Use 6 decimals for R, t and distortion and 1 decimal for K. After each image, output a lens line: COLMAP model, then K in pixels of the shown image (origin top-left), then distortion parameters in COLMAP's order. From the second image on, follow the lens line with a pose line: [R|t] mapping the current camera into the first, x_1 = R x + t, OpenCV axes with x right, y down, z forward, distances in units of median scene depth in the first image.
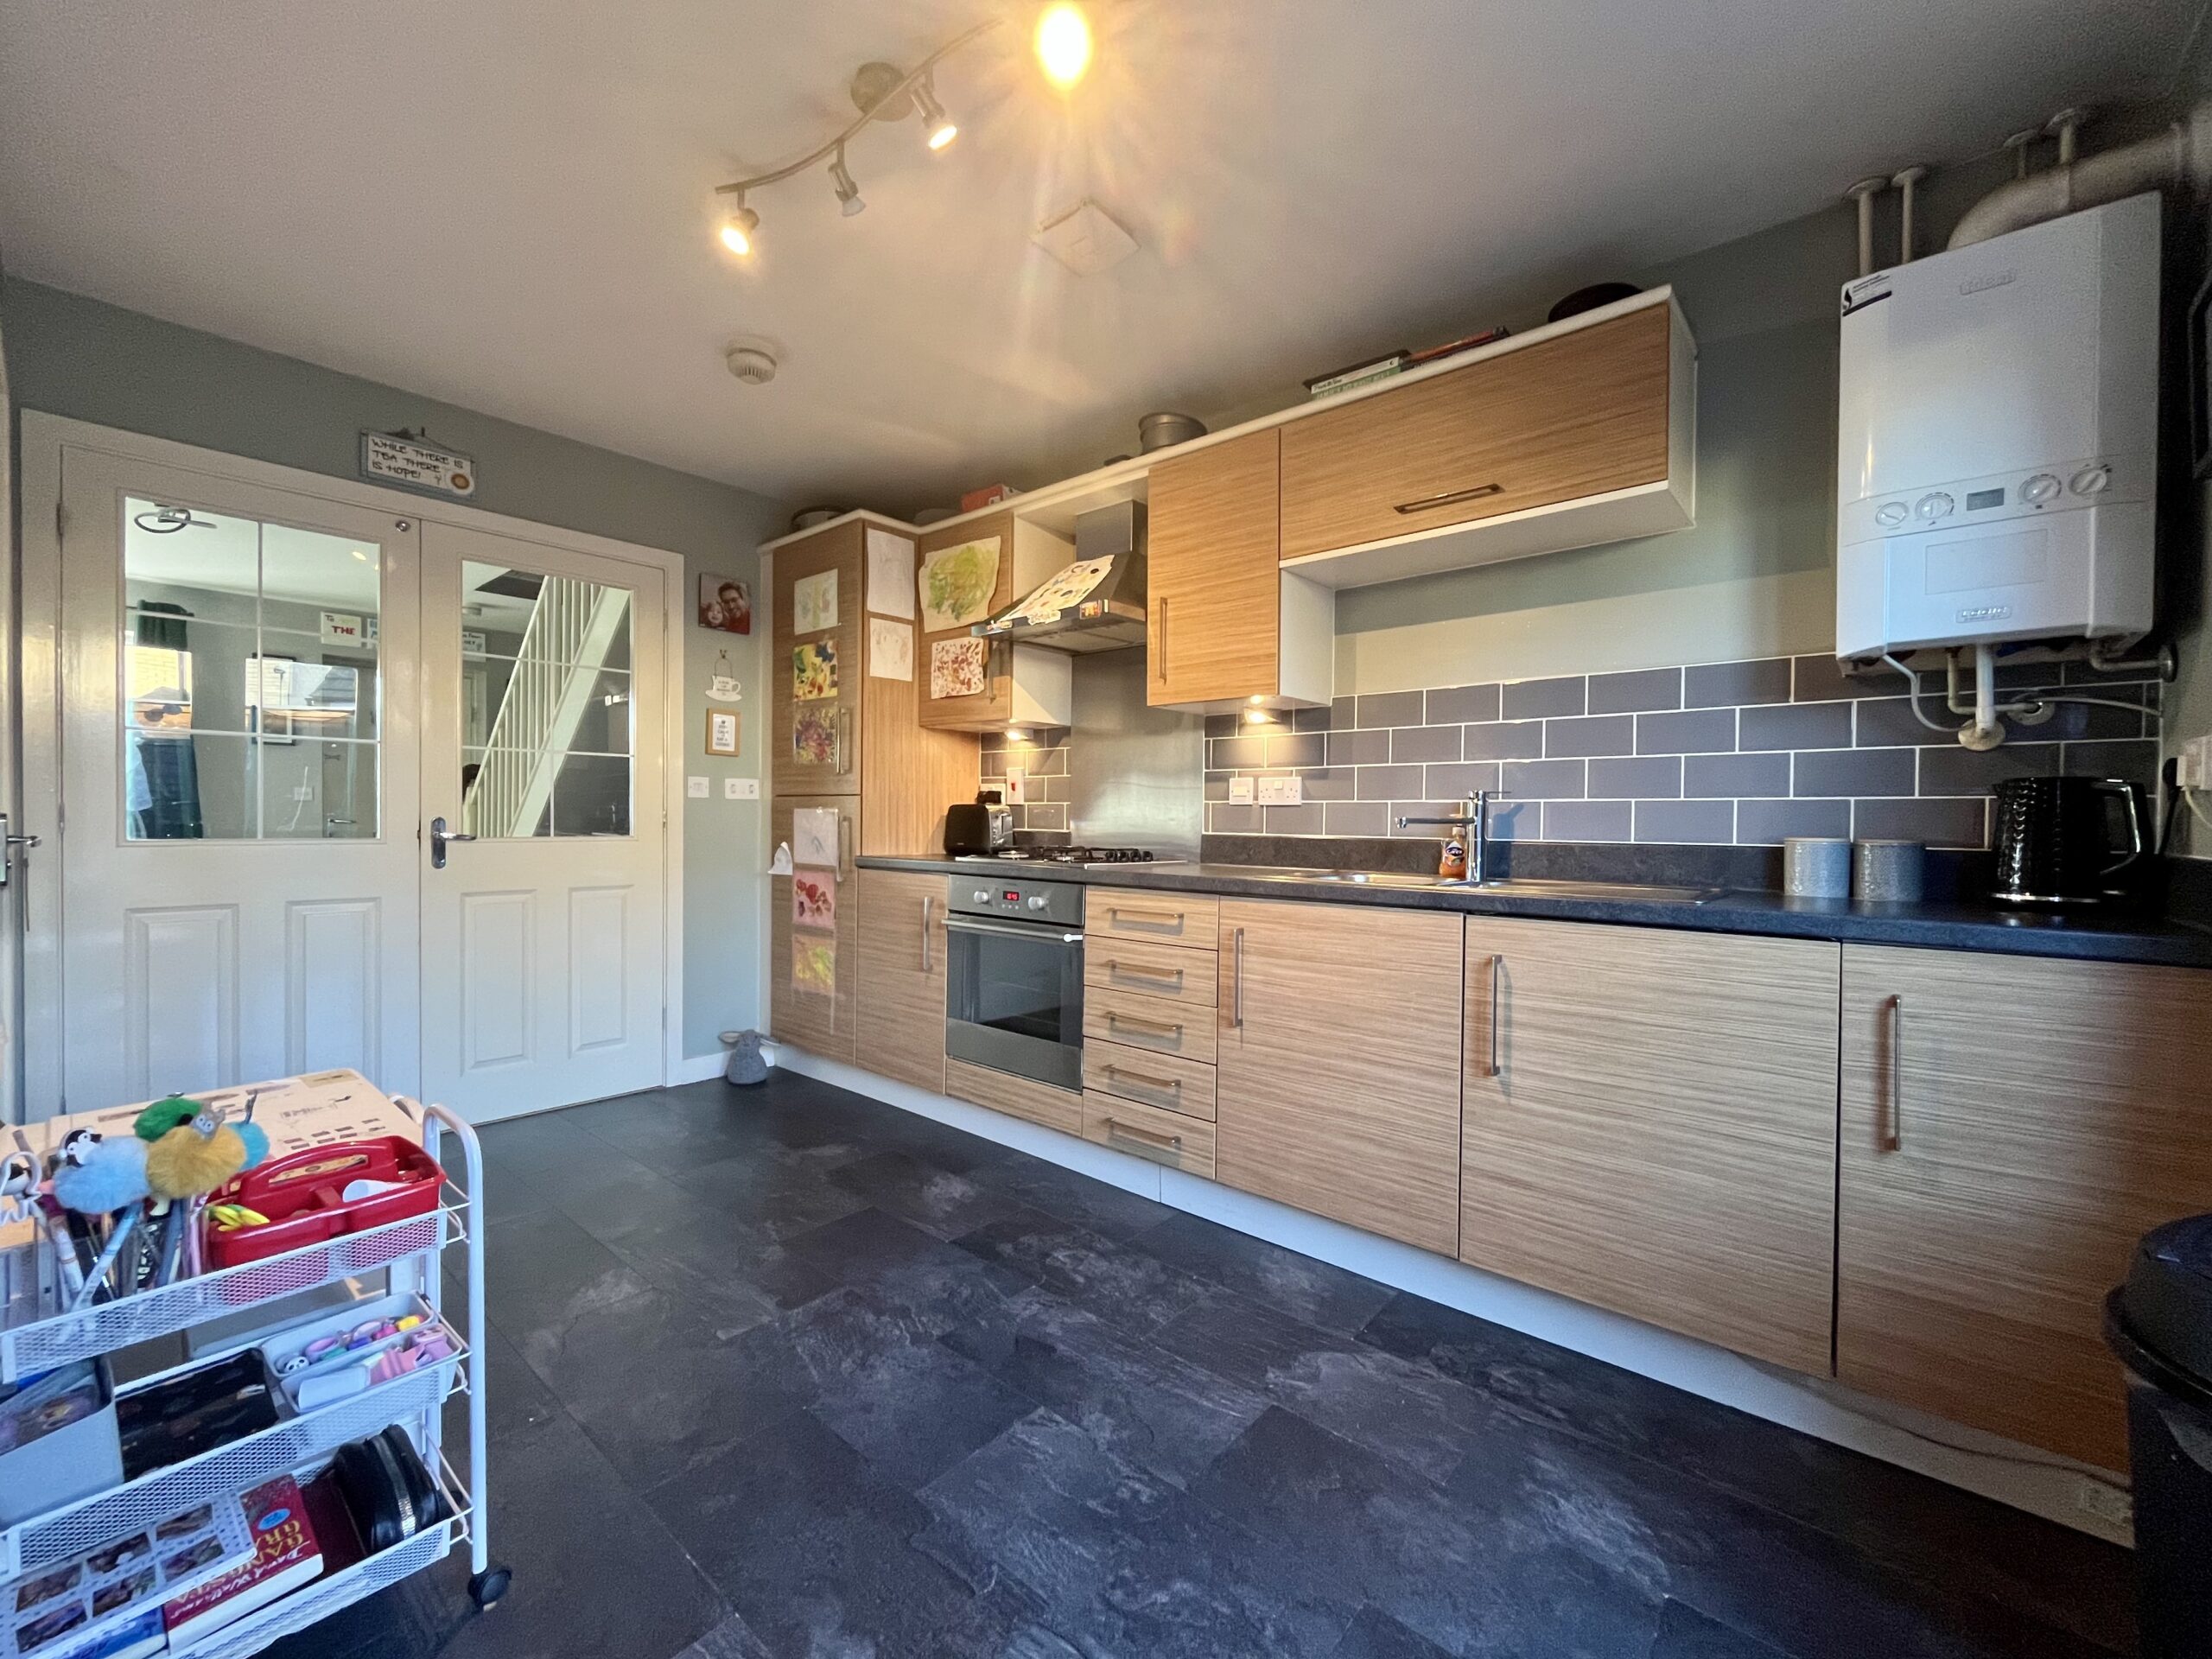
lens RADIAL K [[909.0, 0, 1082.4], [0, 909.0, 831.1], [0, 0, 1]] dist [0.000372, 0.000484]
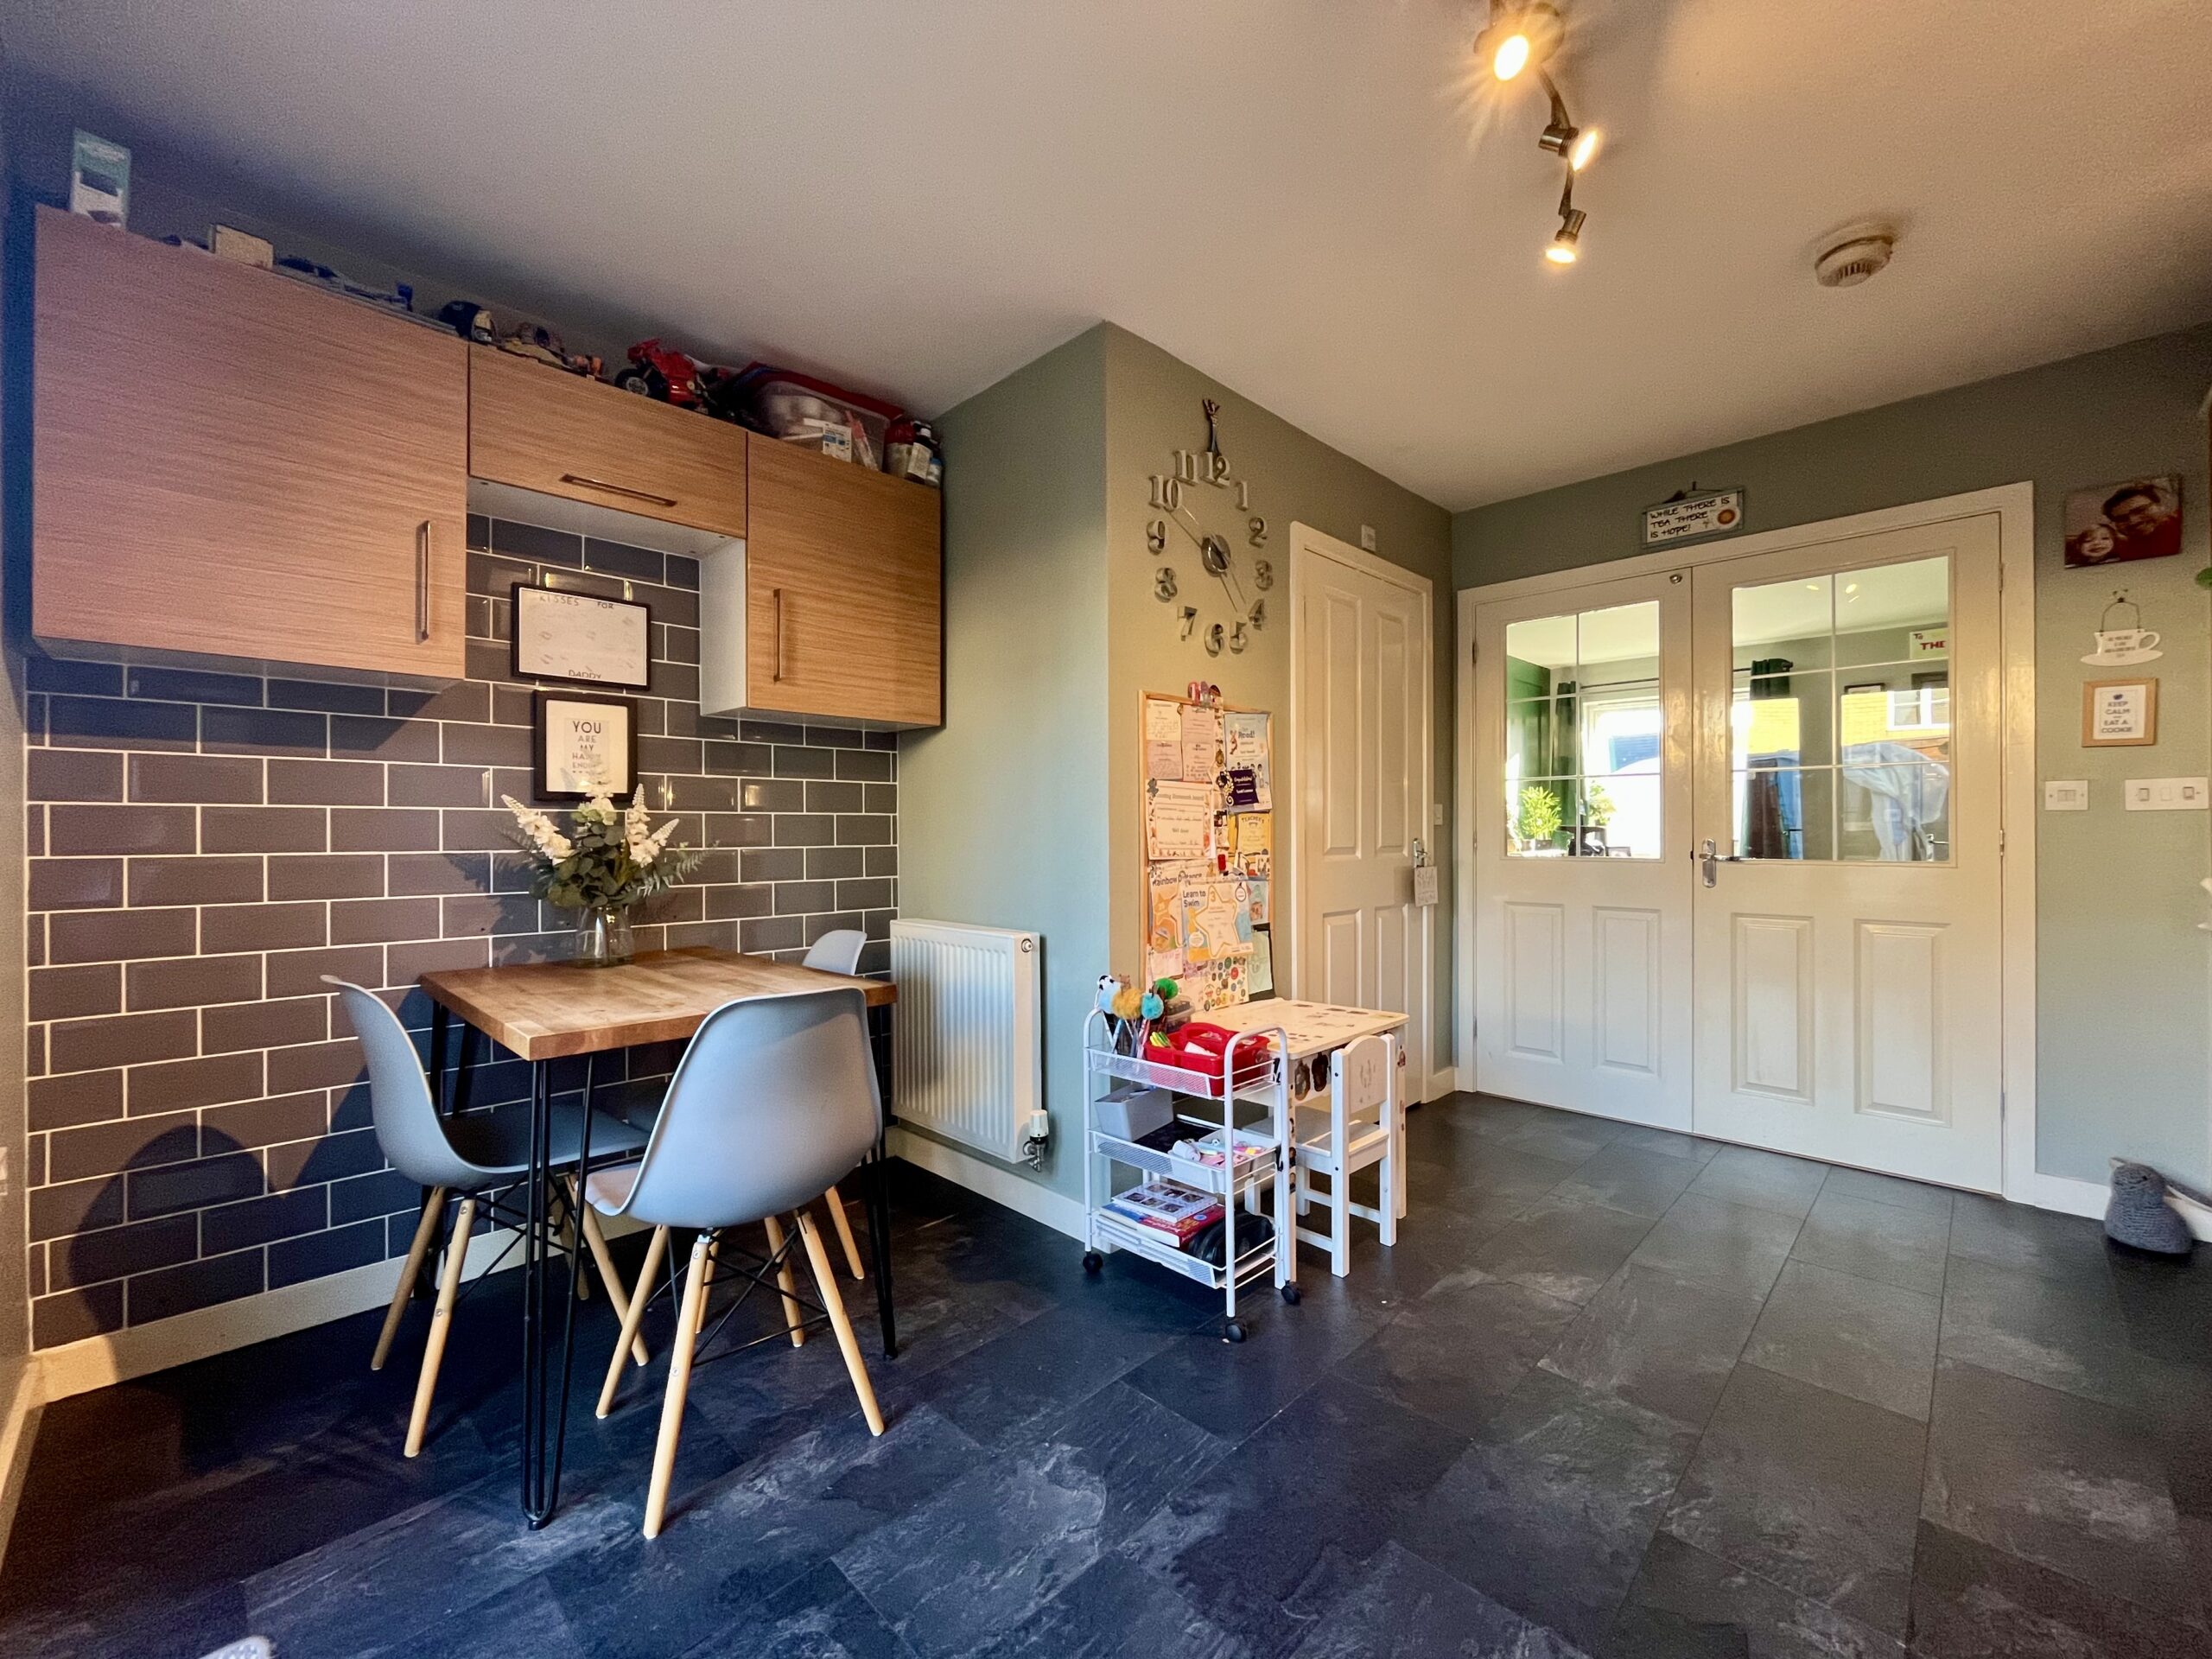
lens RADIAL K [[892.8, 0, 1098.0], [0, 892.8, 830.5], [0, 0, 1]] dist [-0.015348, 0.000756]
pose [[-0.064659, -0.011957, -0.997836, 0.372325], [-0.013787, 0.999843, -0.011087, -0.003857], [0.997812, 0.013041, -0.064814, 0.355464]]
